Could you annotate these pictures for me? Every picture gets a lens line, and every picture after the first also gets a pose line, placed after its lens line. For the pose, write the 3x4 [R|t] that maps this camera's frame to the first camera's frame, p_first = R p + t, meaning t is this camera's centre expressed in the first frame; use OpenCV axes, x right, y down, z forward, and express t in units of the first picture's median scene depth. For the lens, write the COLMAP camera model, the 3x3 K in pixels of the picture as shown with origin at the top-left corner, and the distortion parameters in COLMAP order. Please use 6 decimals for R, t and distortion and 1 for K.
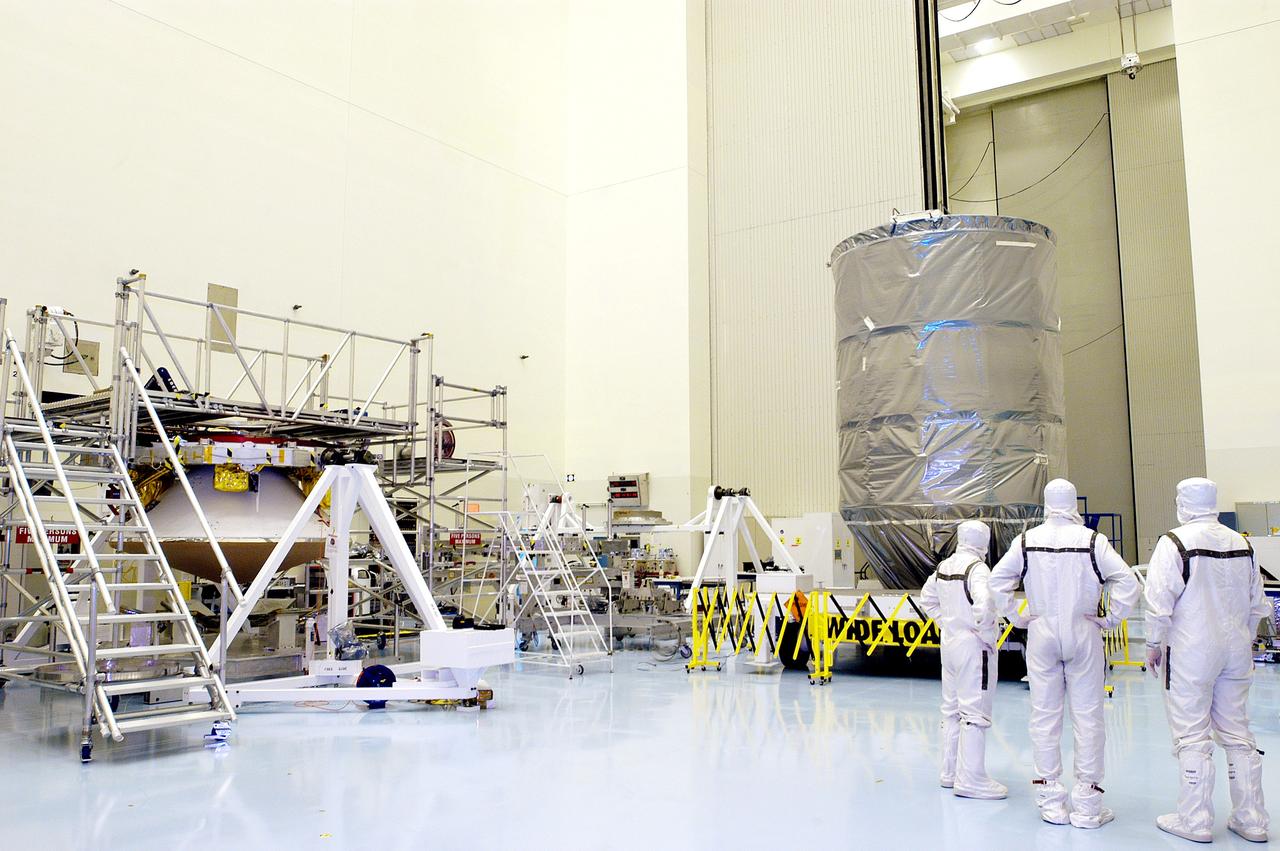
lens RADIAL K [[1119.5, 0, 640.0], [0, 1119.5, 425.5], [0, 0, 1]] dist [-0.047661, 0.000472]
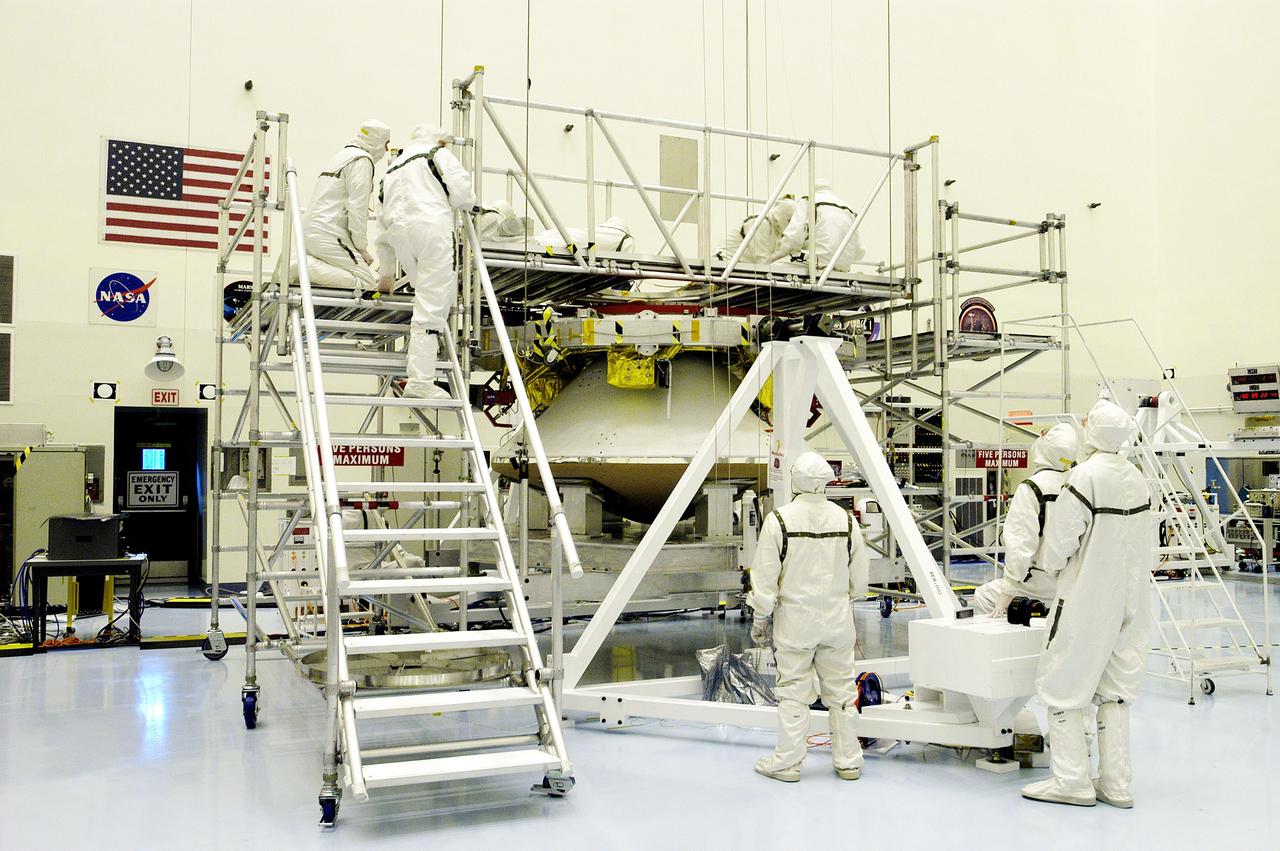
lens RADIAL K [[1119.5, 0, 640.0], [0, 1119.5, 425.5], [0, 0, 1]] dist [-0.047661, 0.000472]
pose [[0.880691, -0.014326, -0.473474, -0.043368], [0.045964, 0.997410, 0.055317, 0.043612], [0.471455, -0.070480, 0.879069, 0.400301]]
